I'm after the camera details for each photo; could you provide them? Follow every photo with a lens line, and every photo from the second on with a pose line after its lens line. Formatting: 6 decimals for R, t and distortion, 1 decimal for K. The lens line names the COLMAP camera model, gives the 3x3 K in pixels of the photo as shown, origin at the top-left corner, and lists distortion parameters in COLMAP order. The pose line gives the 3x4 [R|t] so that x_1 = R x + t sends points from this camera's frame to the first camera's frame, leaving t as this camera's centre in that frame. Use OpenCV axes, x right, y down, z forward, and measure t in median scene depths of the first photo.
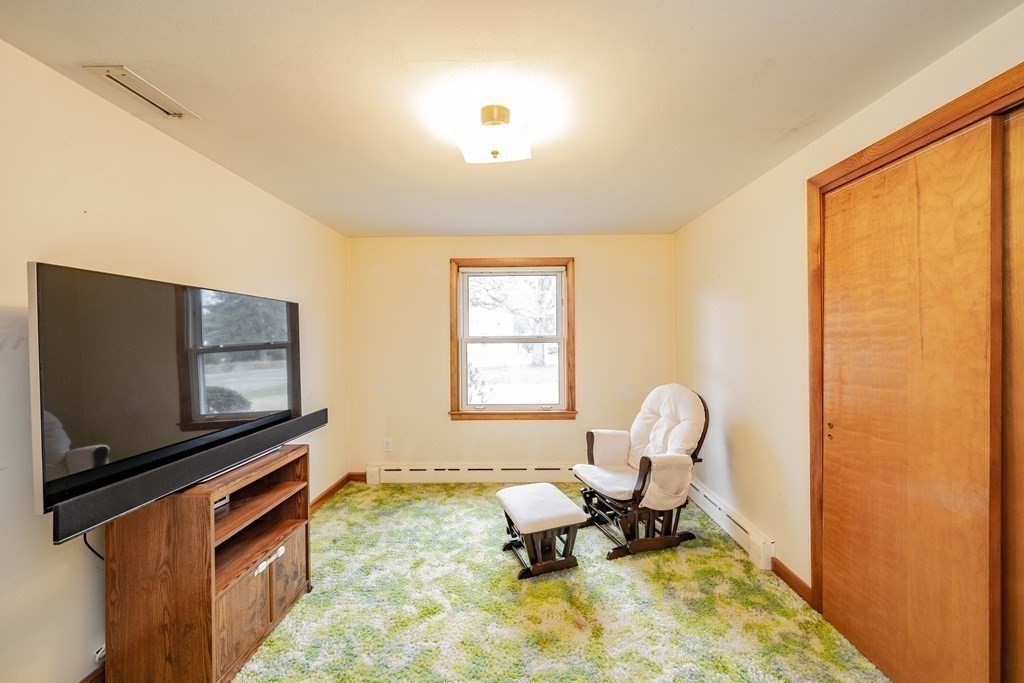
lens RADIAL K [[376.5, 0, 512.0], [0, 376.5, 336.8], [0, 0, 1]] dist [-0.003117, -0.000769]
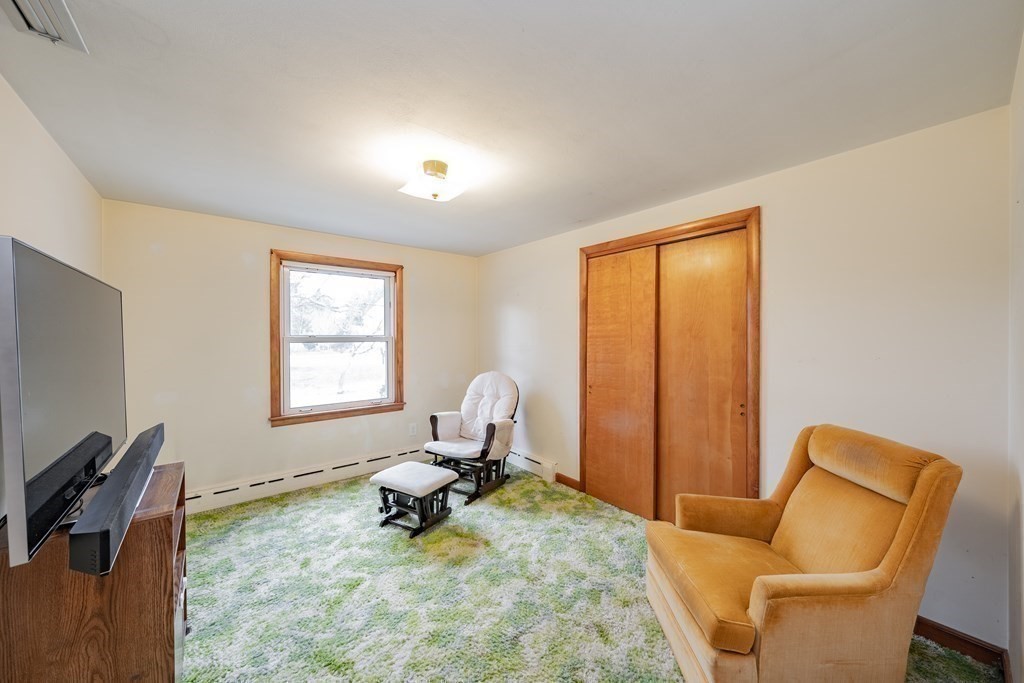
lens RADIAL K [[376.5, 0, 522.0], [0, 376.5, 339.1], [0, 0, 1]] dist [-0.003117, -0.000769]
pose [[0.754034, 0.003042, 0.656828, -0.505234], [-0.008412, 0.999952, 0.005026, -0.001382], [-0.656781, -0.009315, 0.754023, -0.132181]]
